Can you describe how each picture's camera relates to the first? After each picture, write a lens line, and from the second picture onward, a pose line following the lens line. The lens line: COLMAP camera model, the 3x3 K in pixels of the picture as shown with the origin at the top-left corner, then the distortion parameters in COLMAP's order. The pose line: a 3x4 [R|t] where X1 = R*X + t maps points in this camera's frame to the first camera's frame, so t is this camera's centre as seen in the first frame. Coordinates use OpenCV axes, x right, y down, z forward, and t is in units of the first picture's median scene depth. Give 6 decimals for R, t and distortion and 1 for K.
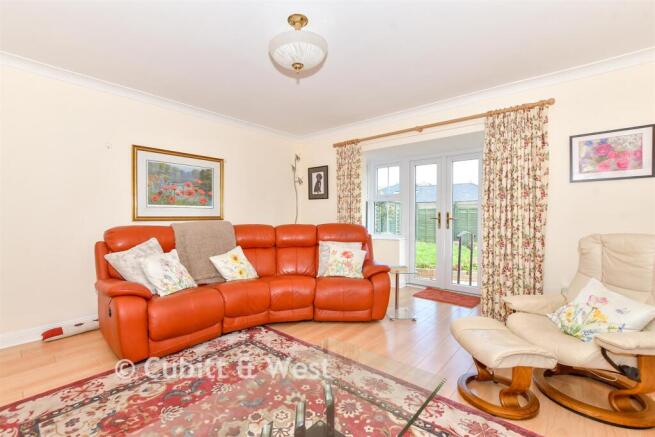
lens RADIAL K [[287.4, 0, 321.7], [0, 287.4, 219.2], [0, 0, 1]] dist [-0.014290, -0.000100]
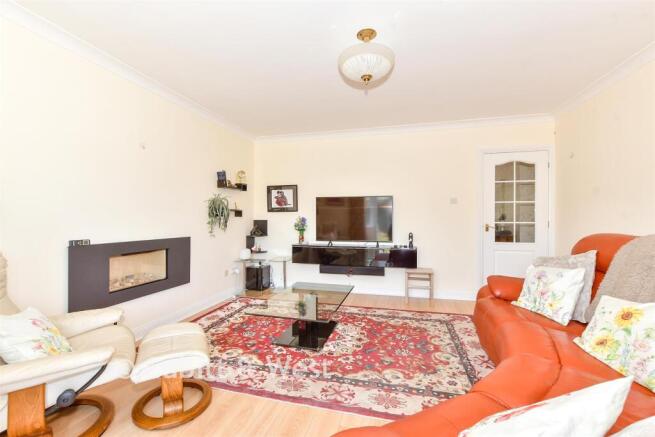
lens RADIAL K [[287.4, 0, 321.7], [0, 287.4, 219.2], [0, 0, 1]] dist [-0.014290, -0.000100]
pose [[-0.901419, 0.001256, -0.432945, 0.513981], [-0.007112, 0.999818, 0.017709, -0.034367], [0.432888, 0.019042, -0.901246, 1.865576]]
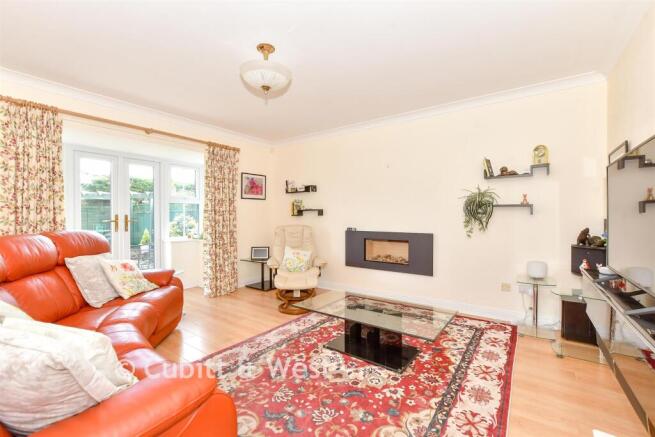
lens RADIAL K [[287.4, 0, 321.7], [0, 287.4, 219.2], [0, 0, 1]] dist [-0.014290, -0.000100]
pose [[-0.080283, -0.007417, 0.996744, -1.236714], [0.015891, 0.999836, 0.008720, -0.014695], [-0.996645, 0.016540, -0.080152, 0.870603]]
